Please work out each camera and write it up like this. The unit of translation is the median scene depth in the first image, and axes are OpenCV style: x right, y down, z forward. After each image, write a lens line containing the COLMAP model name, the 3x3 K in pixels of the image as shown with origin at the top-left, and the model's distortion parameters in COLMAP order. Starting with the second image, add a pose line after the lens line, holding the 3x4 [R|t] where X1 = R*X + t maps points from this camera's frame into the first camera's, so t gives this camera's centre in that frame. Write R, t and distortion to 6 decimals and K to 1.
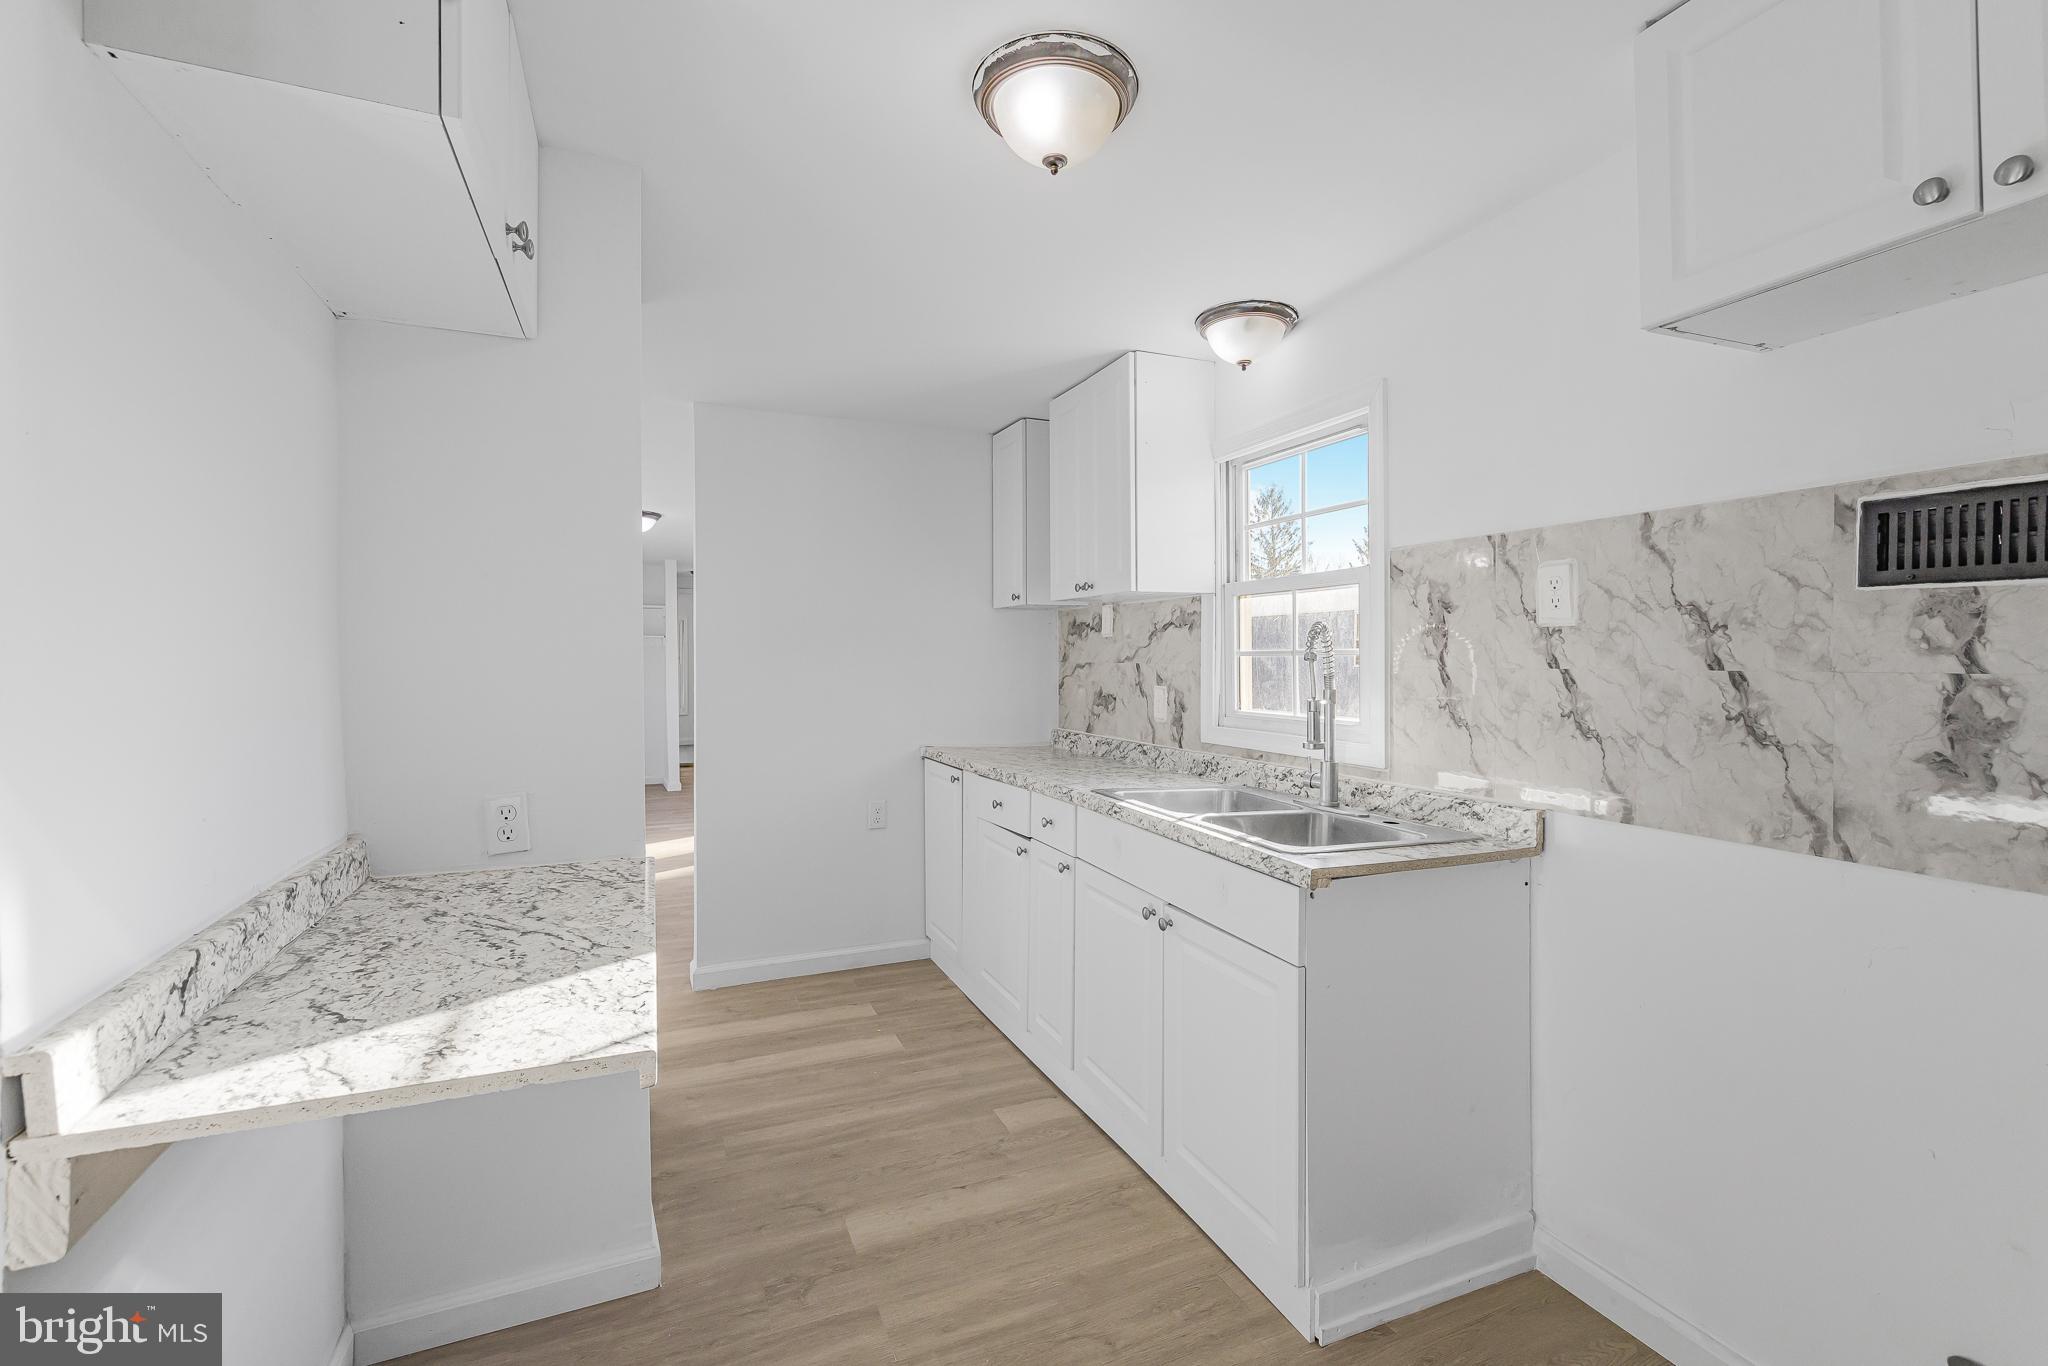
lens RADIAL K [[889.8, 0, 1018.8], [0, 889.8, 642.5], [0, 0, 1]] dist [0.003511, 0.000521]
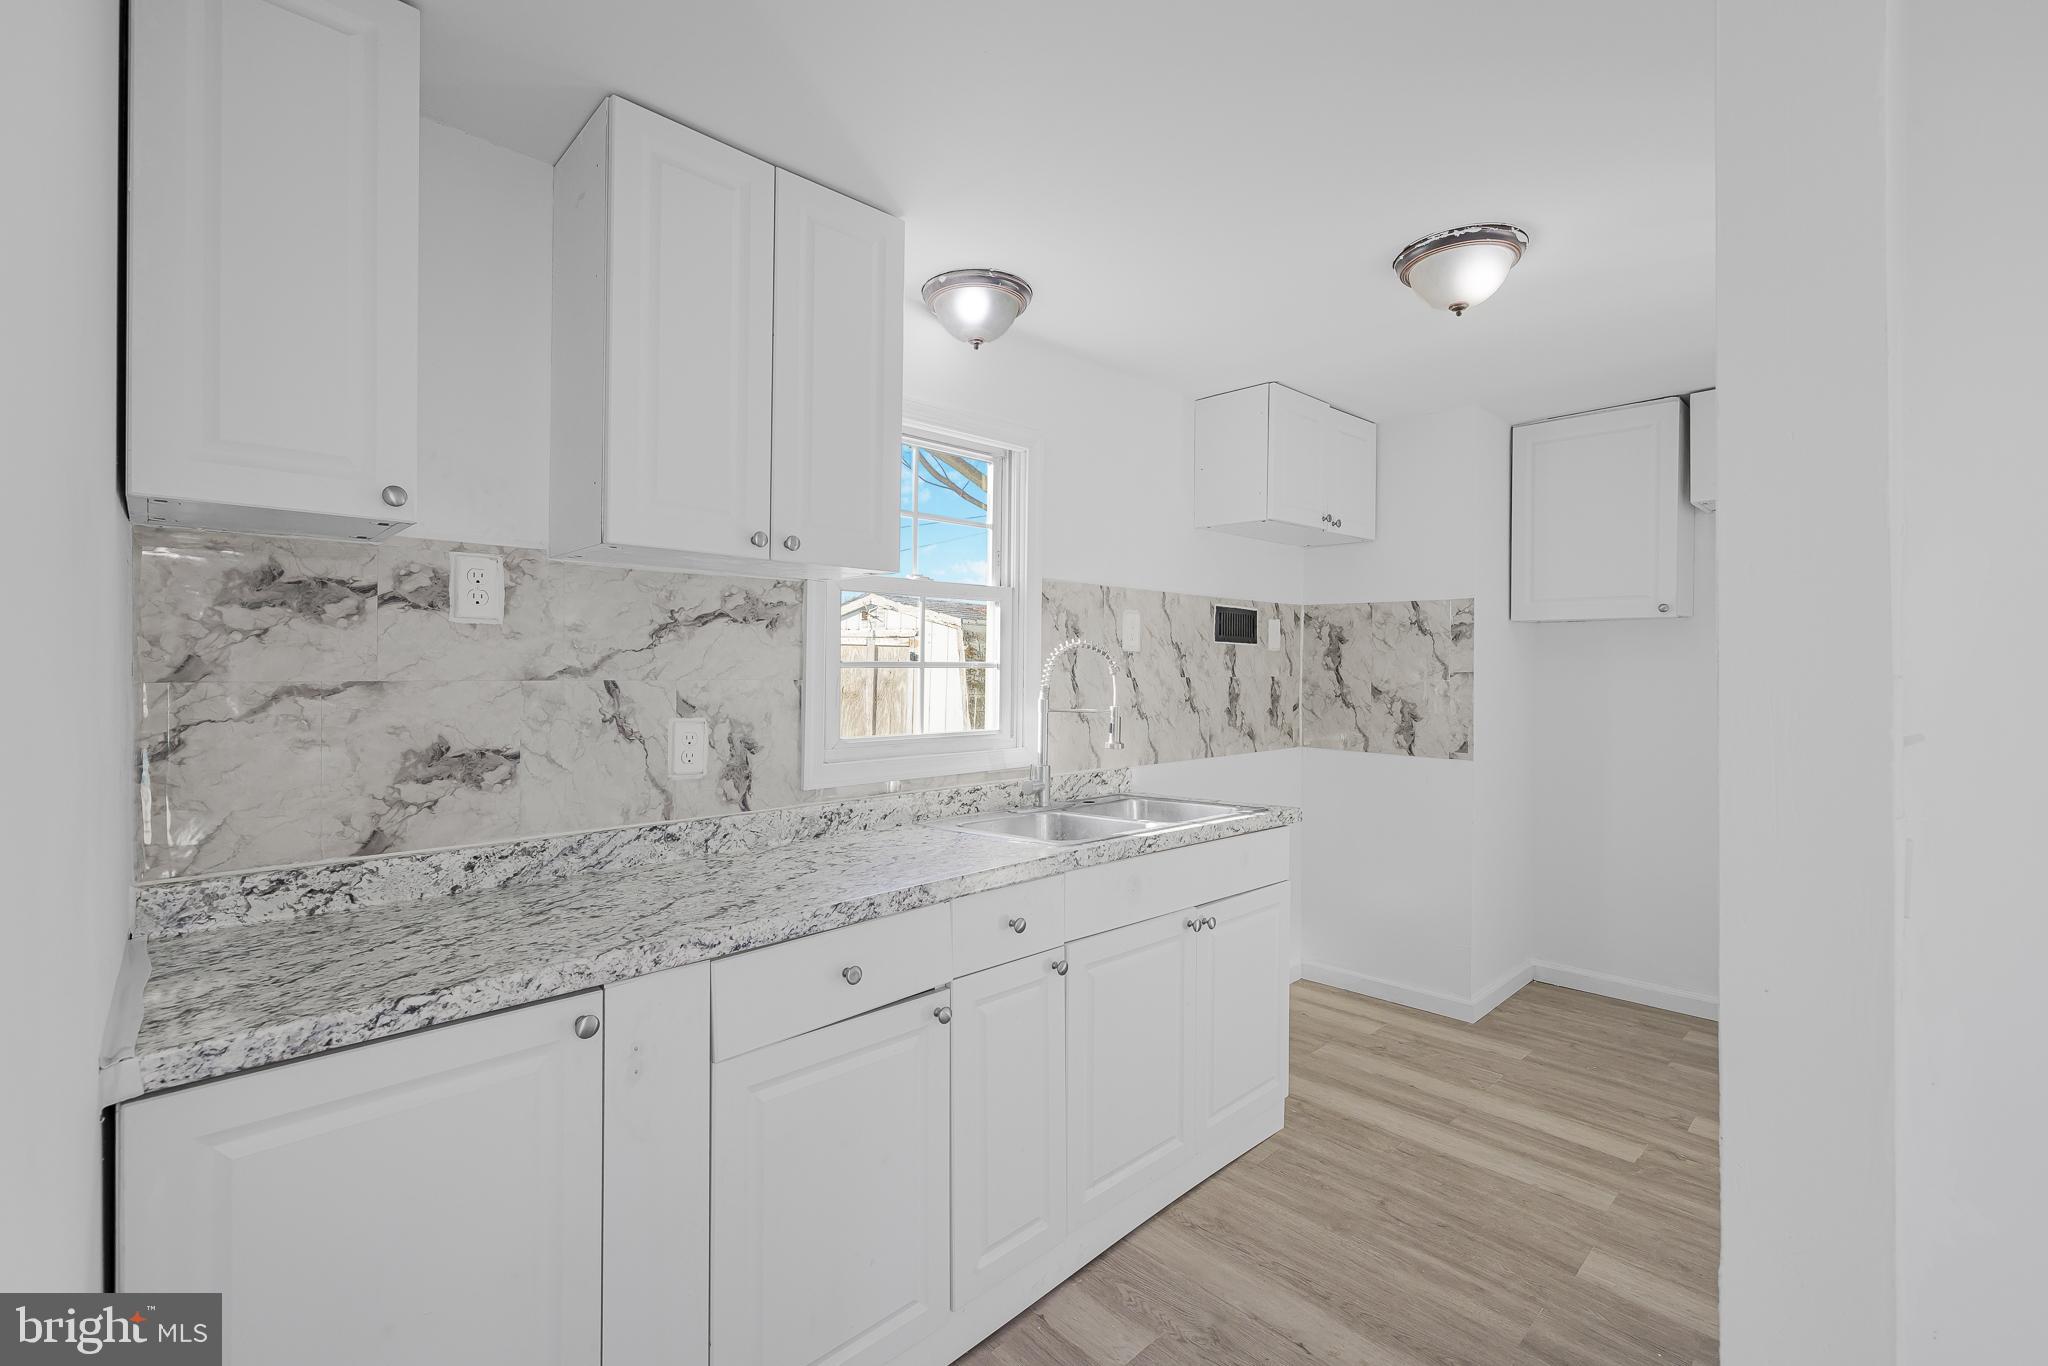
lens RADIAL K [[879.0, 0, 1019.3], [0, 879.0, 664.5], [0, 0, 1]] dist [0.001556, 0.000315]
pose [[-0.353969, -0.000134, 0.935257, -0.695064], [-0.022315, 0.999717, -0.008302, 0.020111], [-0.934991, -0.023809, -0.353872, 1.505732]]
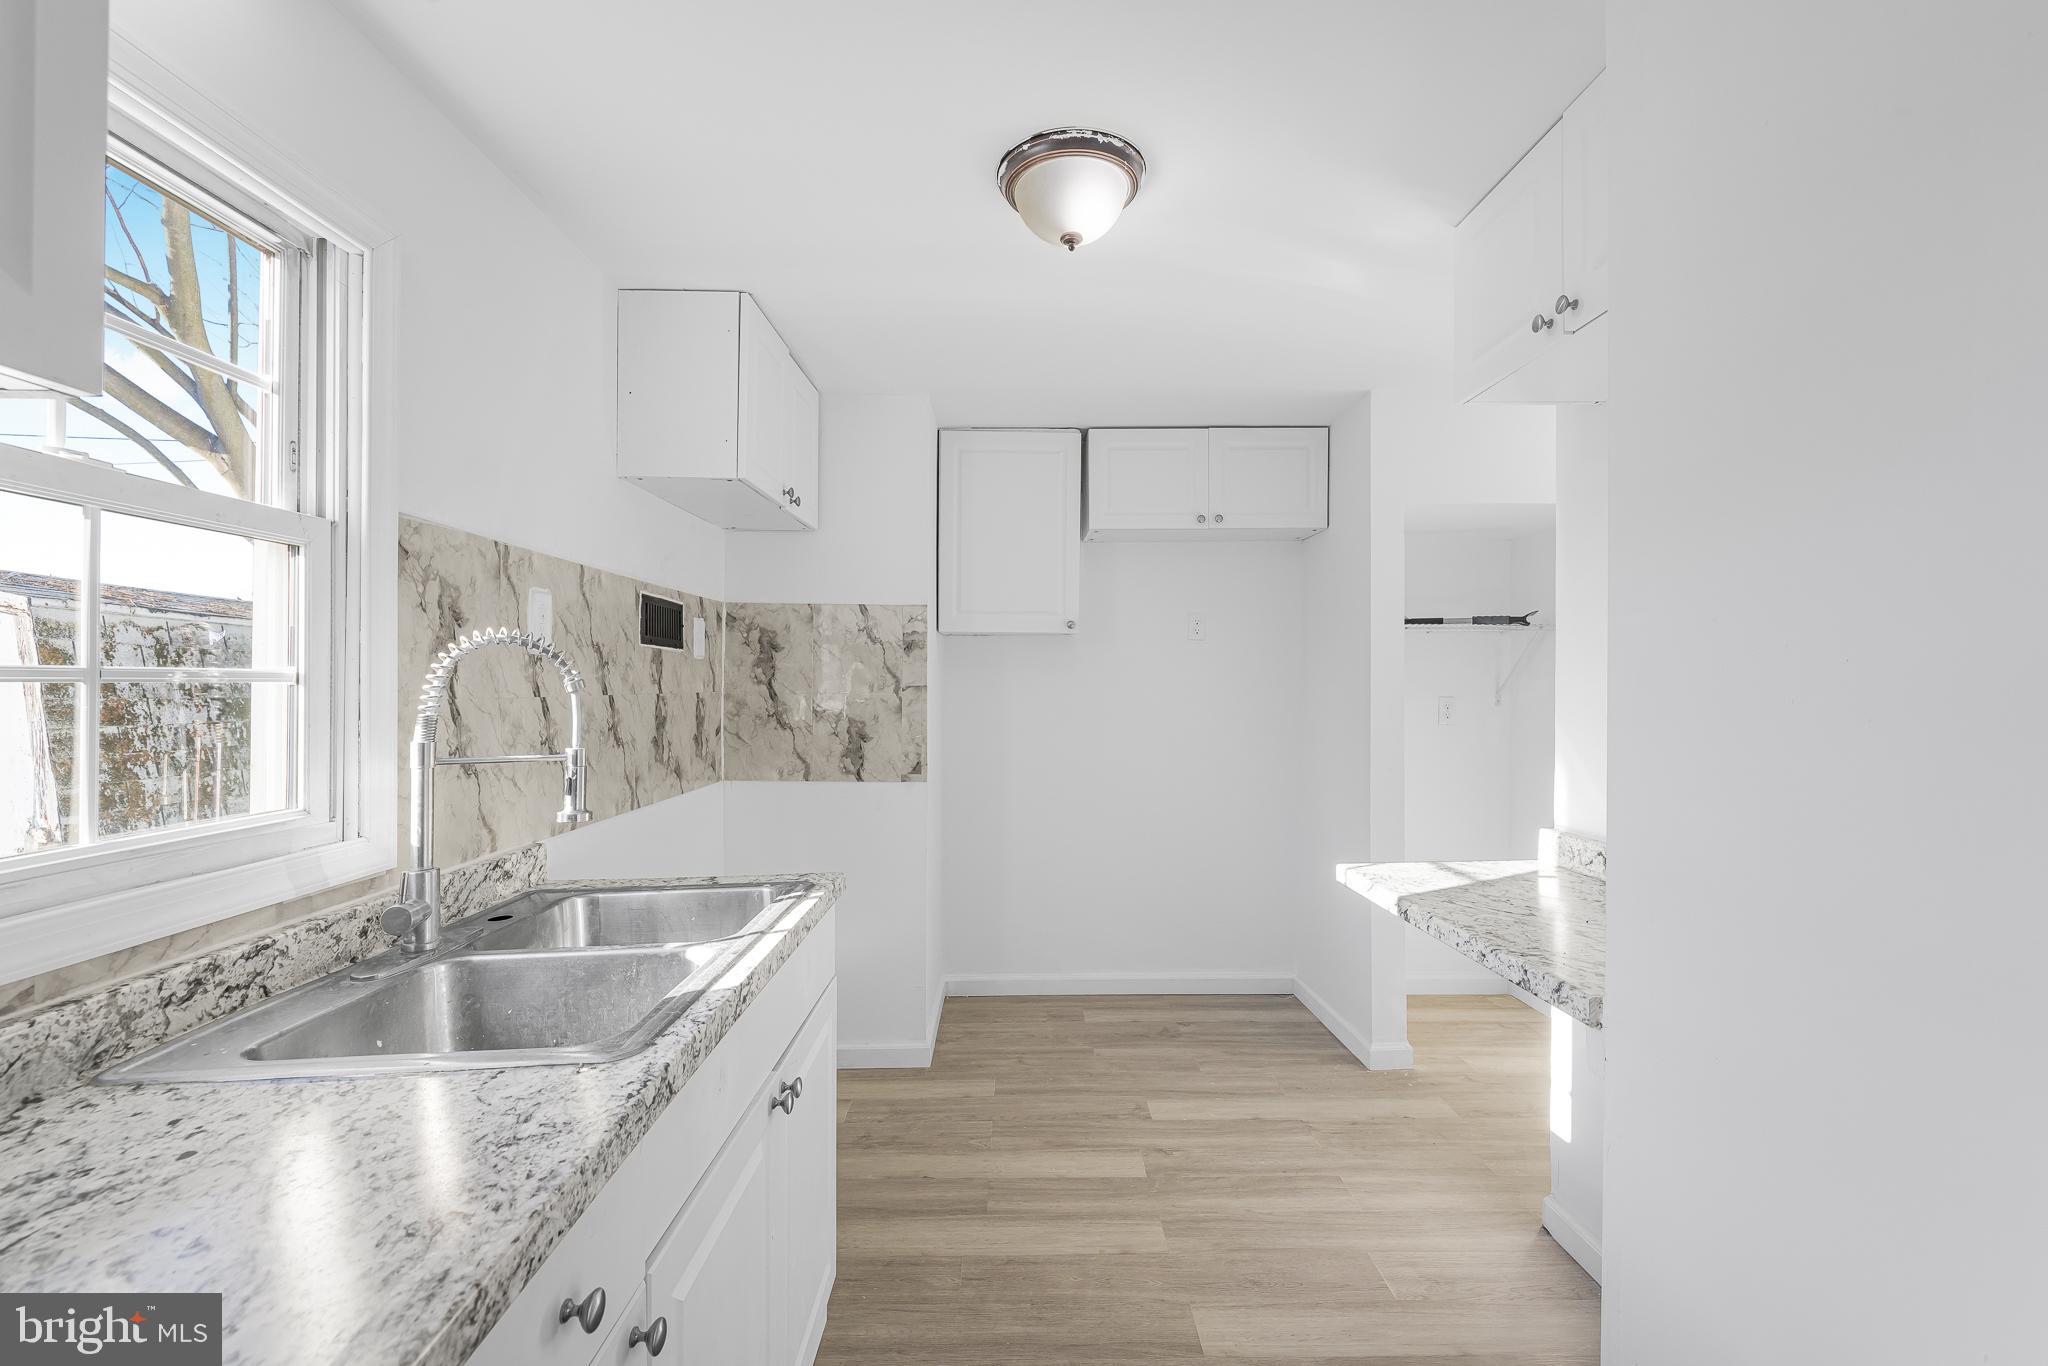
lens RADIAL K [[875.6, 0, 1021.6], [0, 875.6, 686.8], [0, 0, 1]] dist [0.000432, 0.000332]
pose [[-0.924242, -0.003814, 0.381789, -0.229485], [-0.009461, 0.999872, -0.012914, 0.021884], [-0.381690, -0.015547, -0.924159, 1.461359]]
